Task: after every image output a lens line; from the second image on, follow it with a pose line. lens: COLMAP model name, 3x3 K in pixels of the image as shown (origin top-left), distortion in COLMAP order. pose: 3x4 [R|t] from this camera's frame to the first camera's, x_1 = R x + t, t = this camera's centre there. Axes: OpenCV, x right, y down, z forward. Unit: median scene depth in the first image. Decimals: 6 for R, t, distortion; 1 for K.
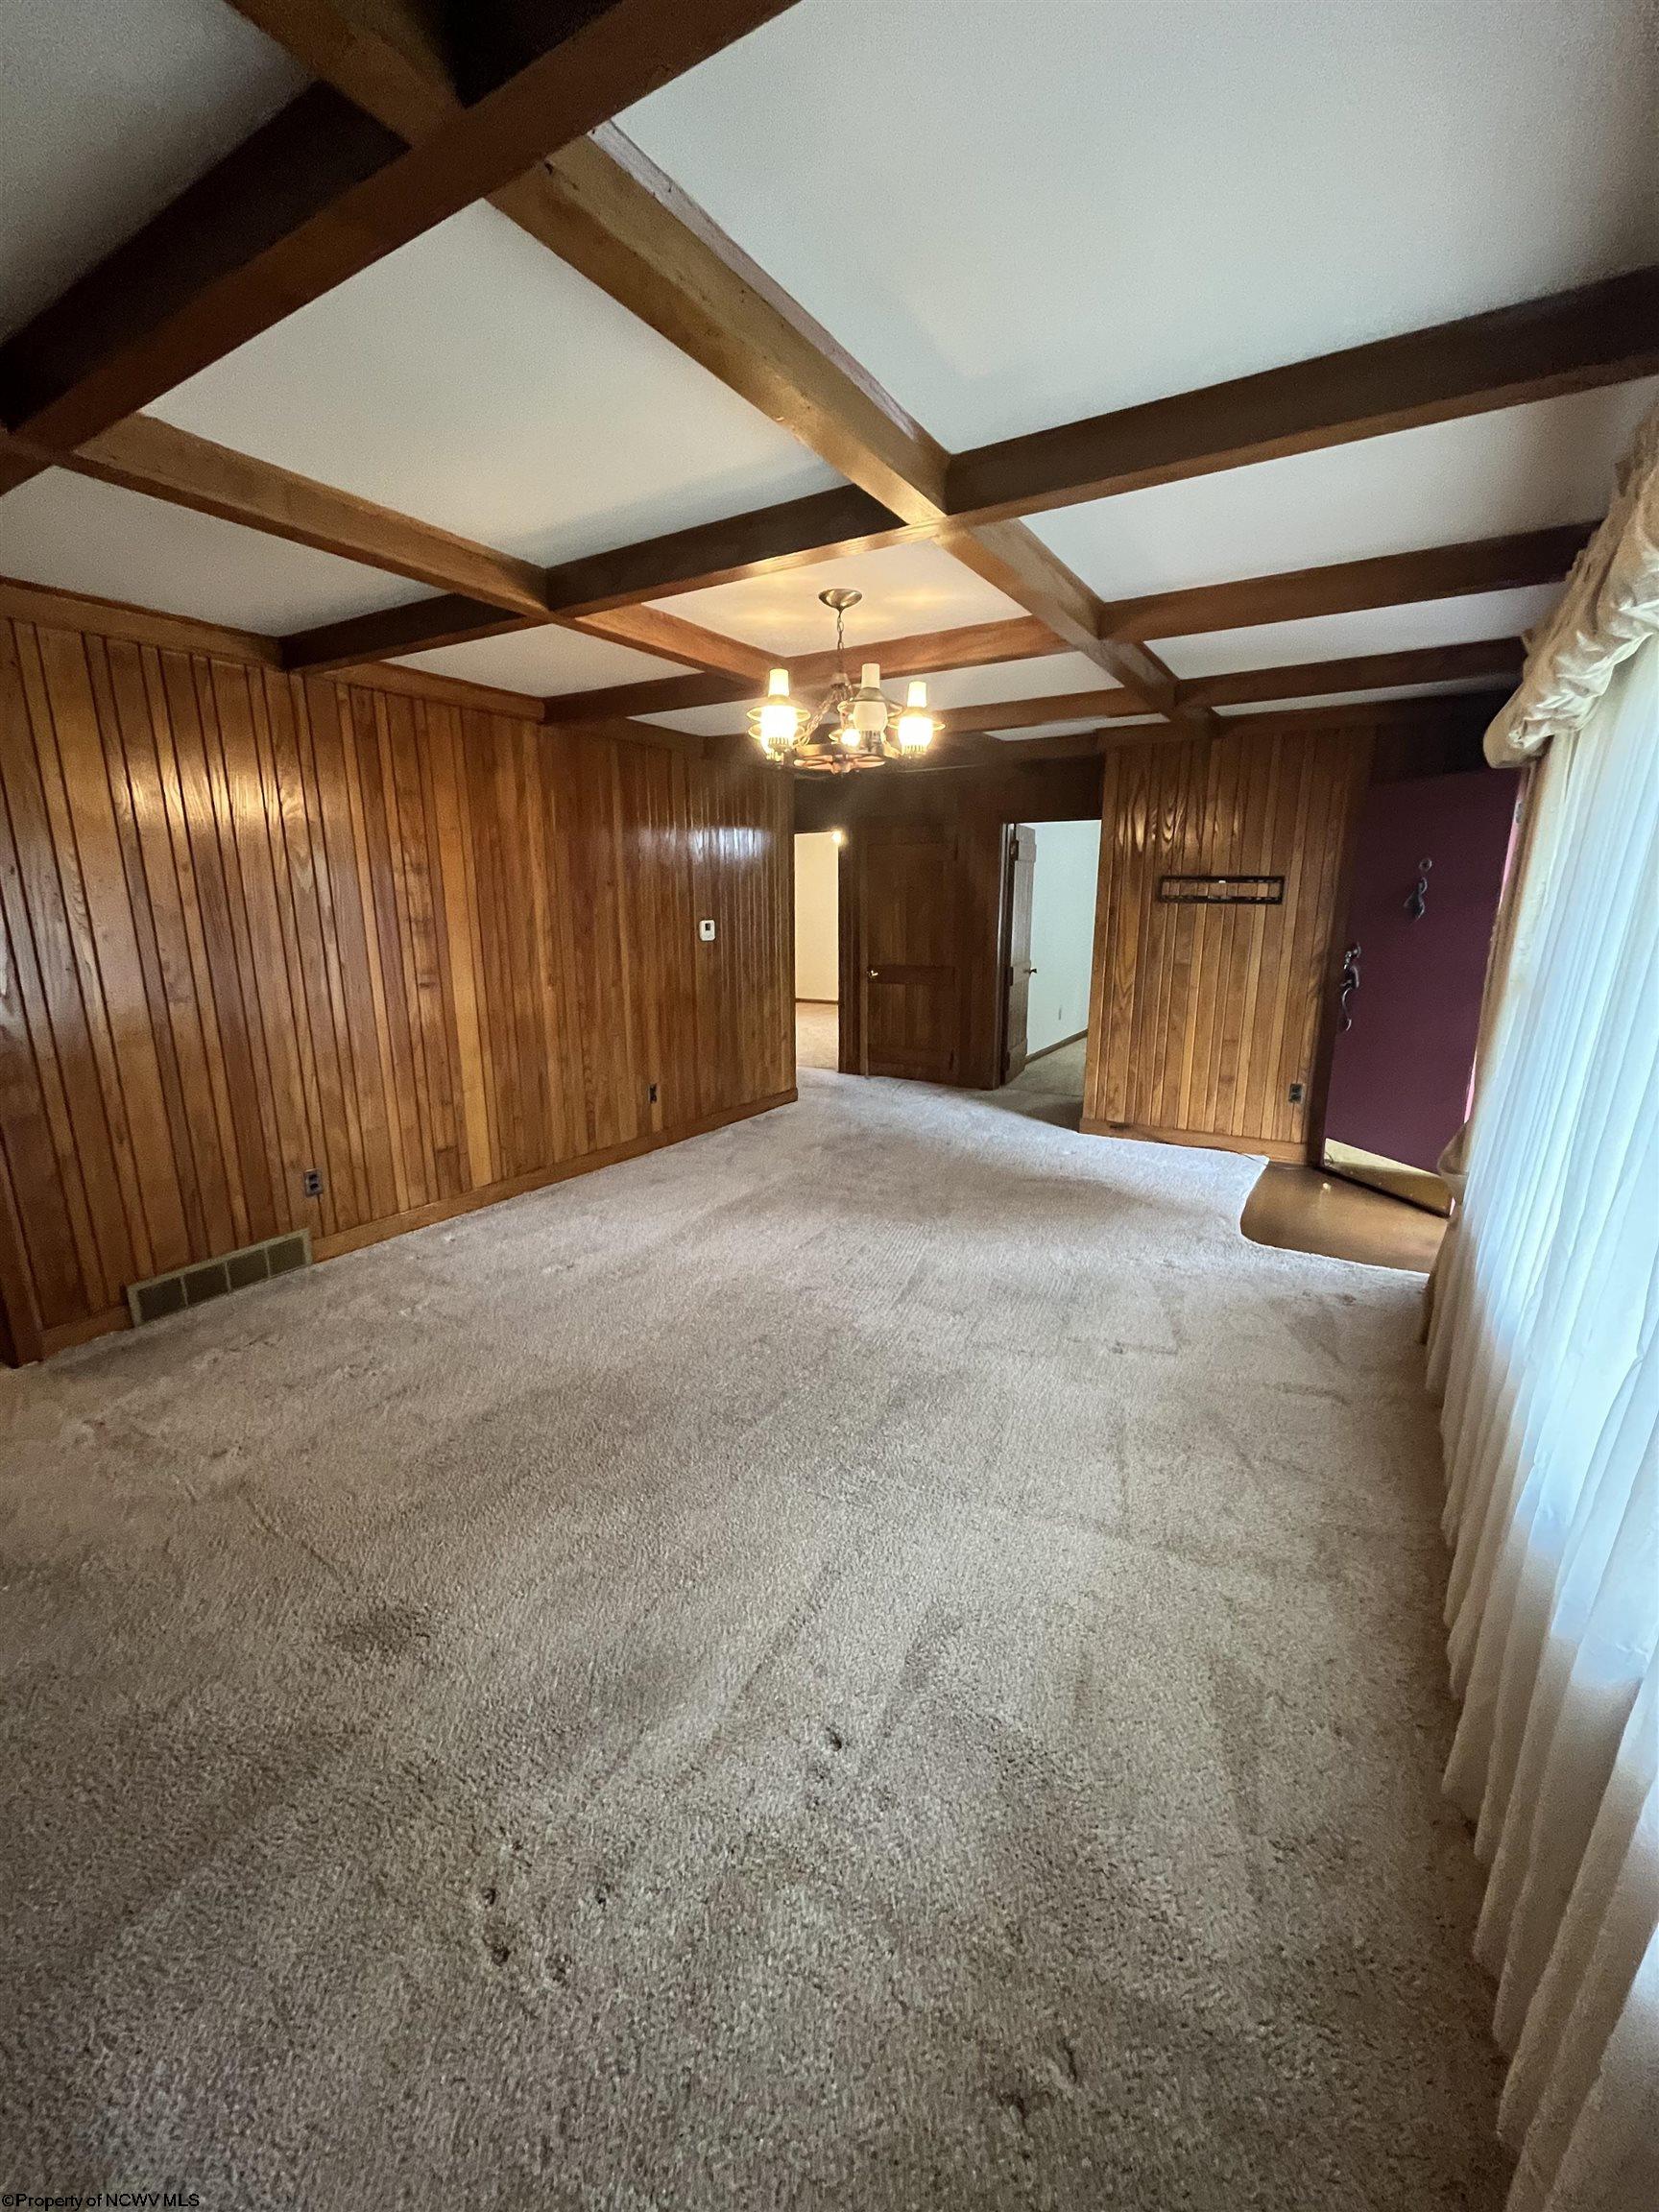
lens RADIAL K [[900.9, 0, 826.0], [0, 900.9, 1113.6], [0, 0, 1]] dist [-0.001039, -0.000060]
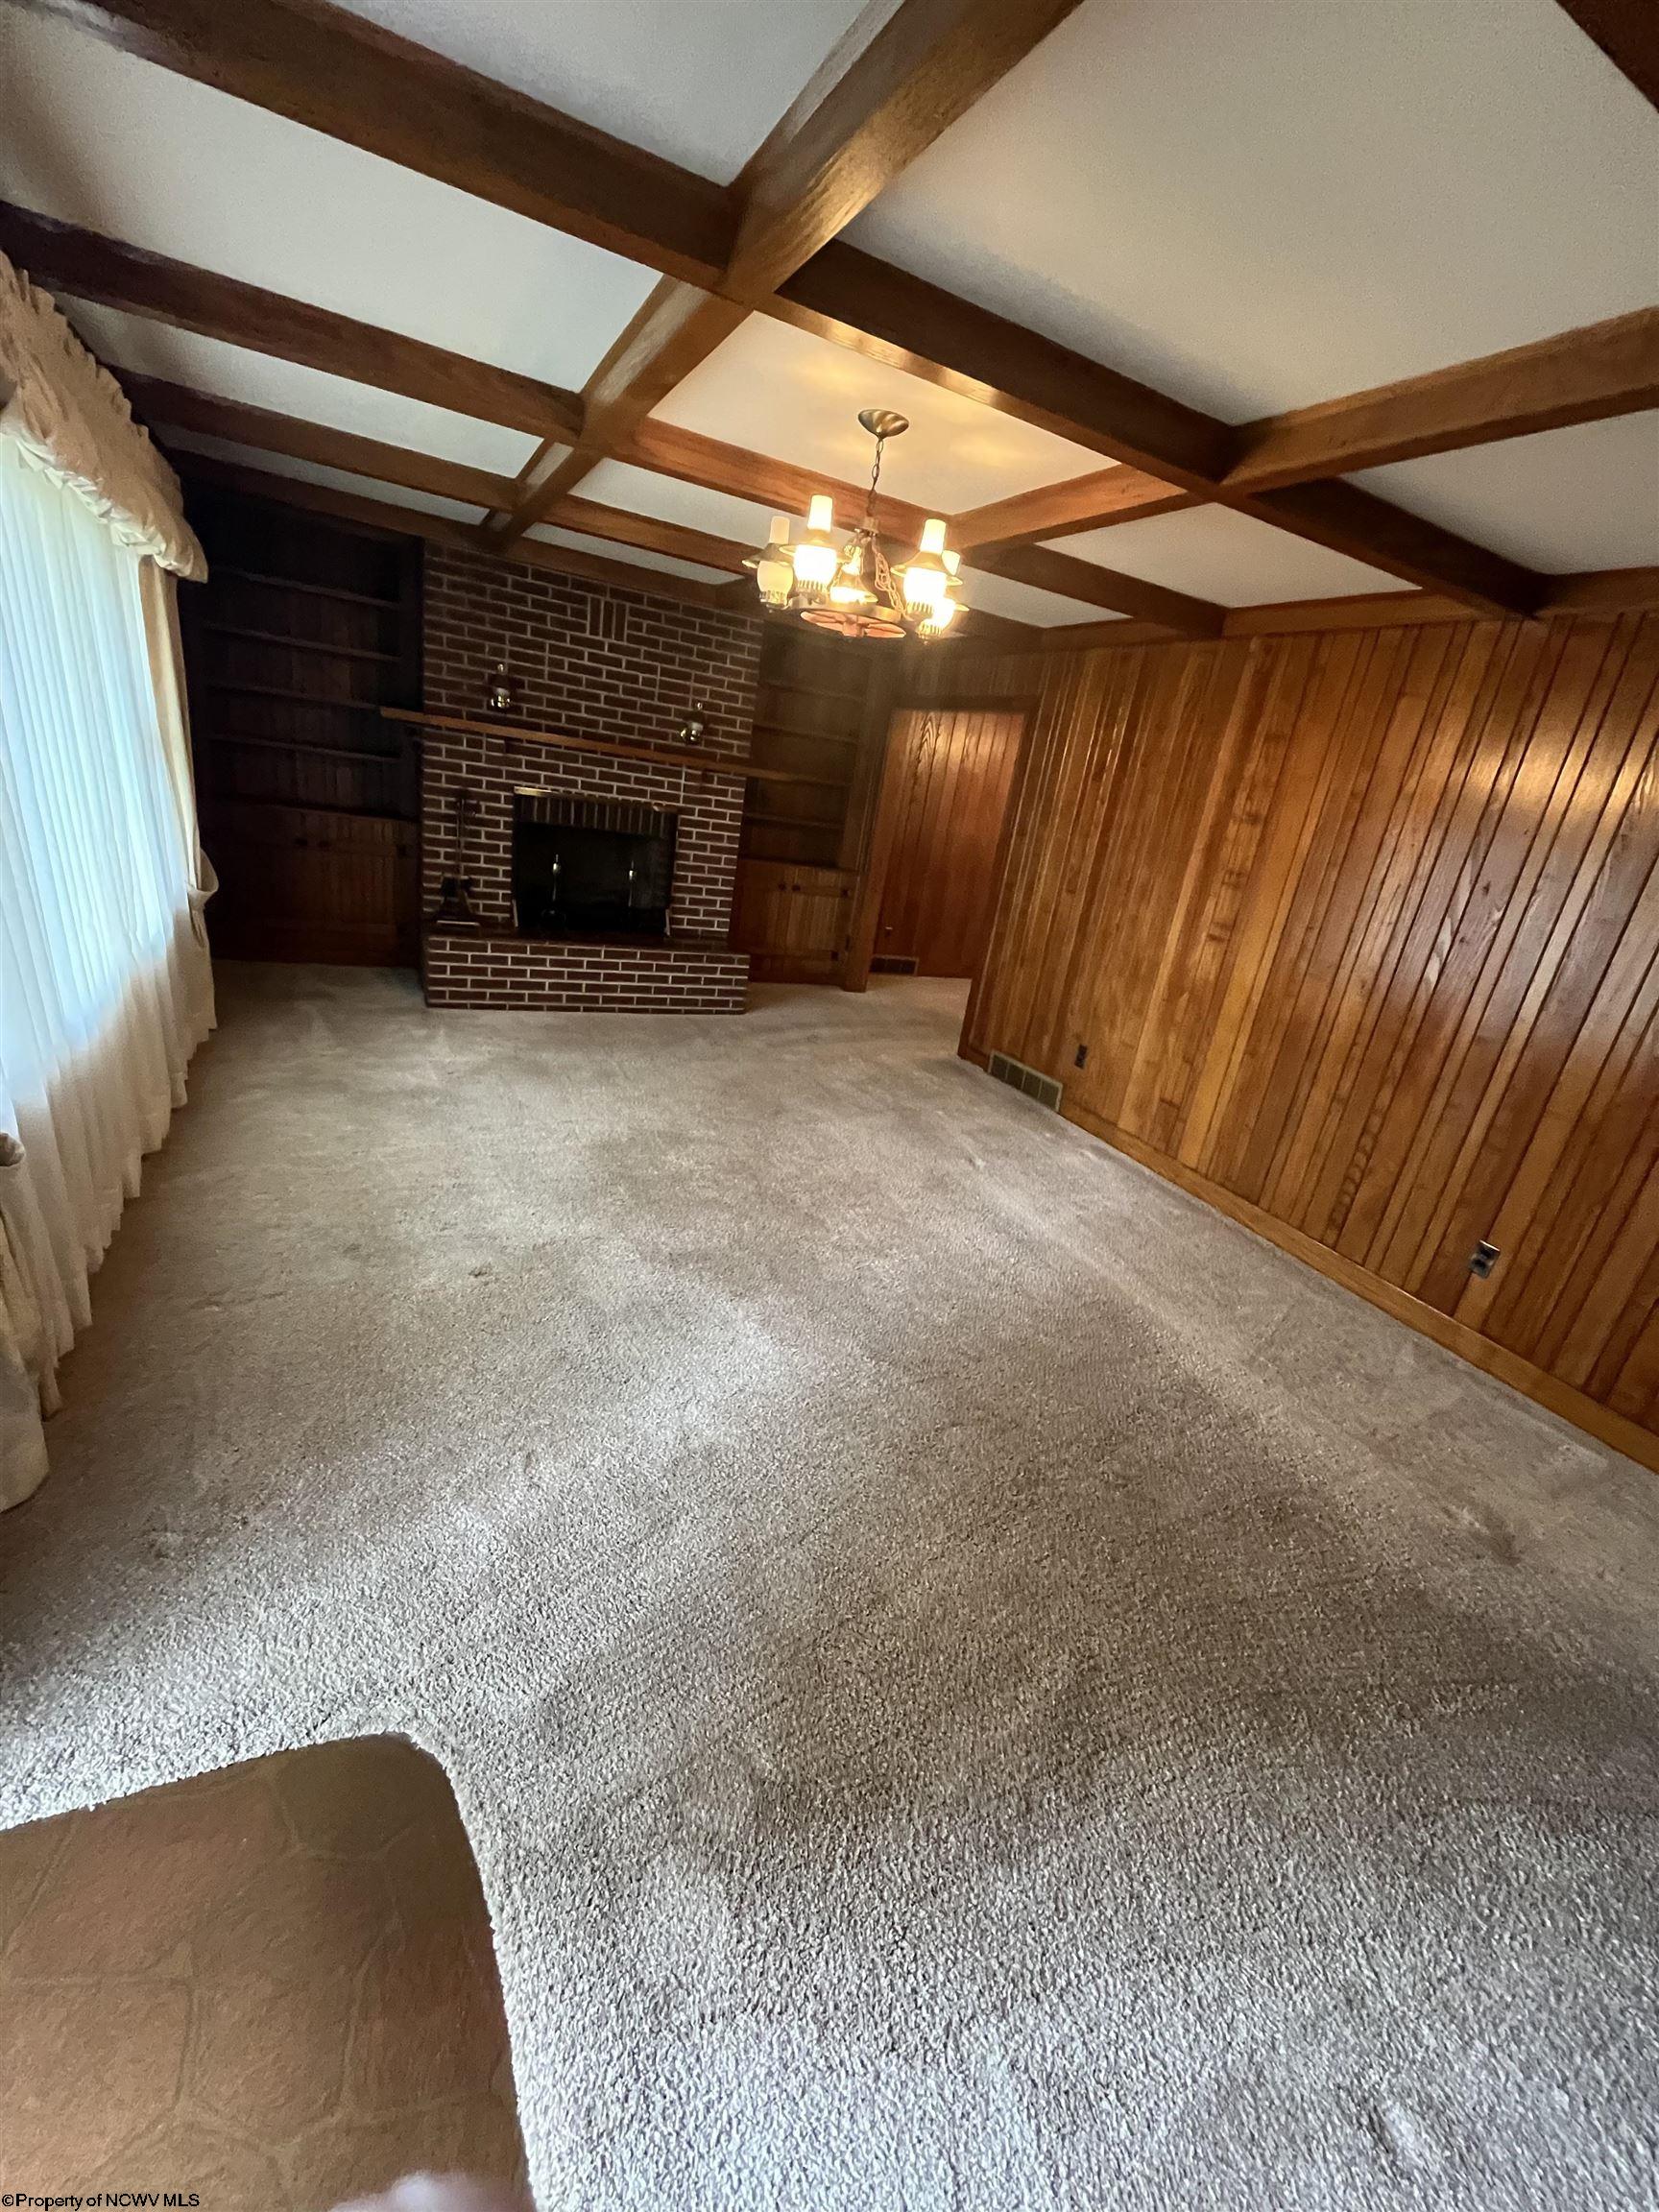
lens RADIAL K [[900.9, 0, 829.1], [0, 900.9, 1101.2], [0, 0, 1]] dist [-0.001039, -0.000060]
pose [[-0.519193, 0.214390, -0.827331, 0.620166], [-0.350030, 0.829775, 0.434686, -0.273921], [0.779691, 0.515276, -0.355770, 1.111755]]
